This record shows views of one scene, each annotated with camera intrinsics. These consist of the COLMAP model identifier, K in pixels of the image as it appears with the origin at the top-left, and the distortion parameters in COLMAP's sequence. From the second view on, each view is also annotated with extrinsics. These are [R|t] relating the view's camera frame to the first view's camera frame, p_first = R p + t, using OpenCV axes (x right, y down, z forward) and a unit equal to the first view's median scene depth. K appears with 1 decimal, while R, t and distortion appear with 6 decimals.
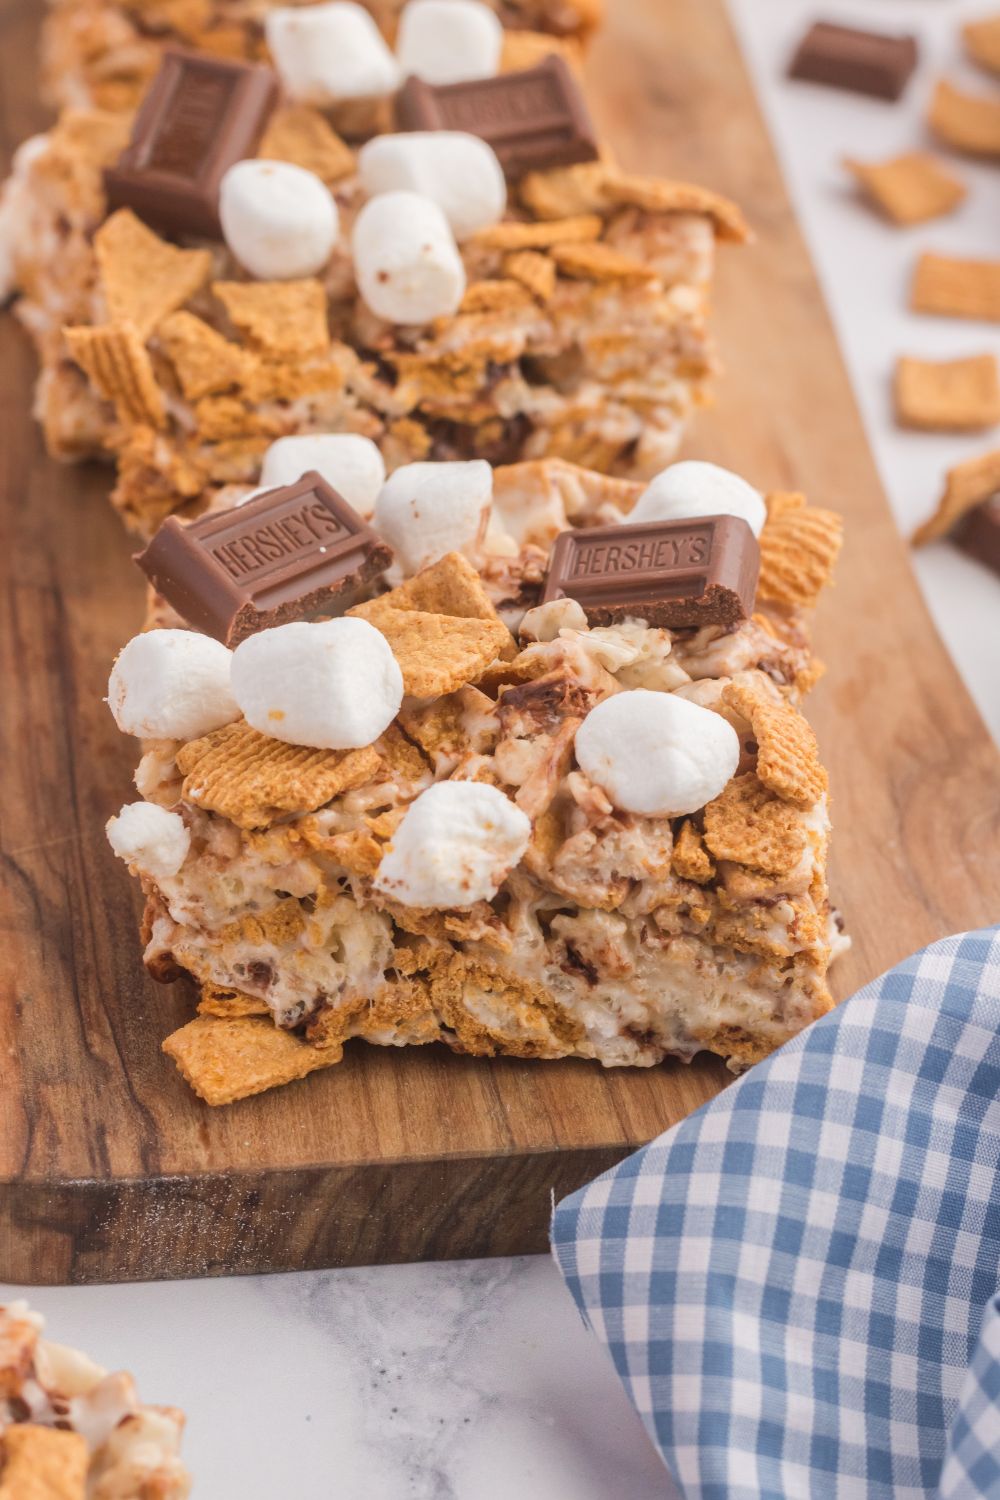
lens RADIAL K [[3857.2, 0, 501.4], [0, 3857.2, 559.2], [0, 0, 1]] dist [0.020361, 0.381655]
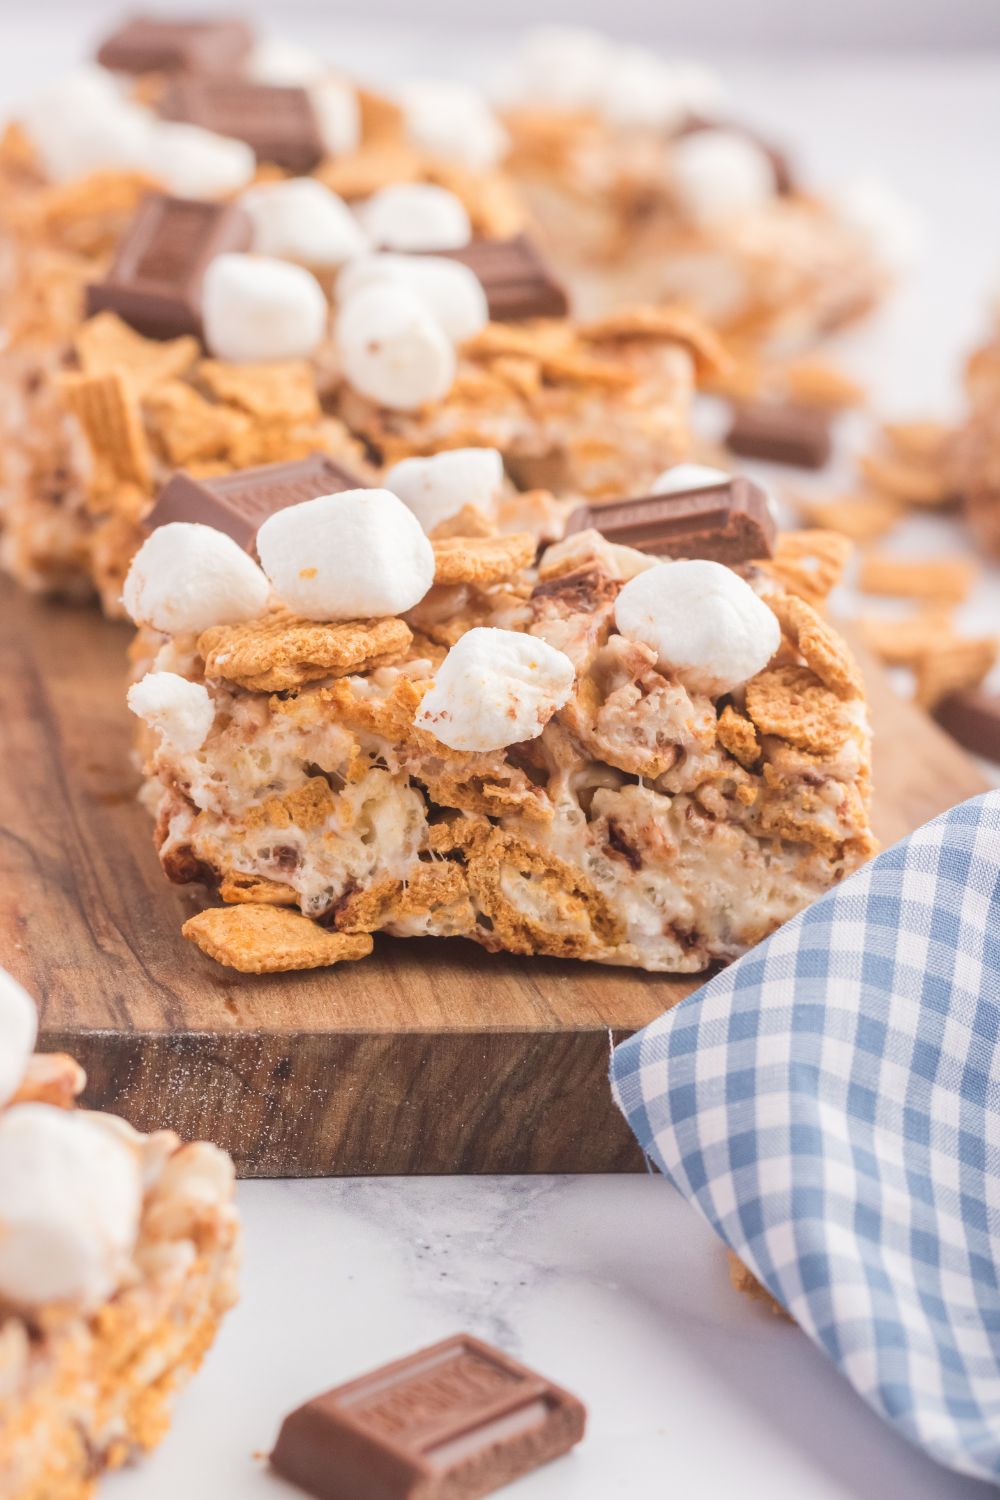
lens RADIAL K [[3857.2, 0, 501.4], [0, 3857.2, 559.2], [0, 0, 1]] dist [0.020361, 0.381655]
pose [[0.997844, 0.002853, 0.065574, -0.072197], [0.017951, 0.949104, -0.314451, 0.336901], [-0.063133, 0.314950, 0.947006, 0.077924]]
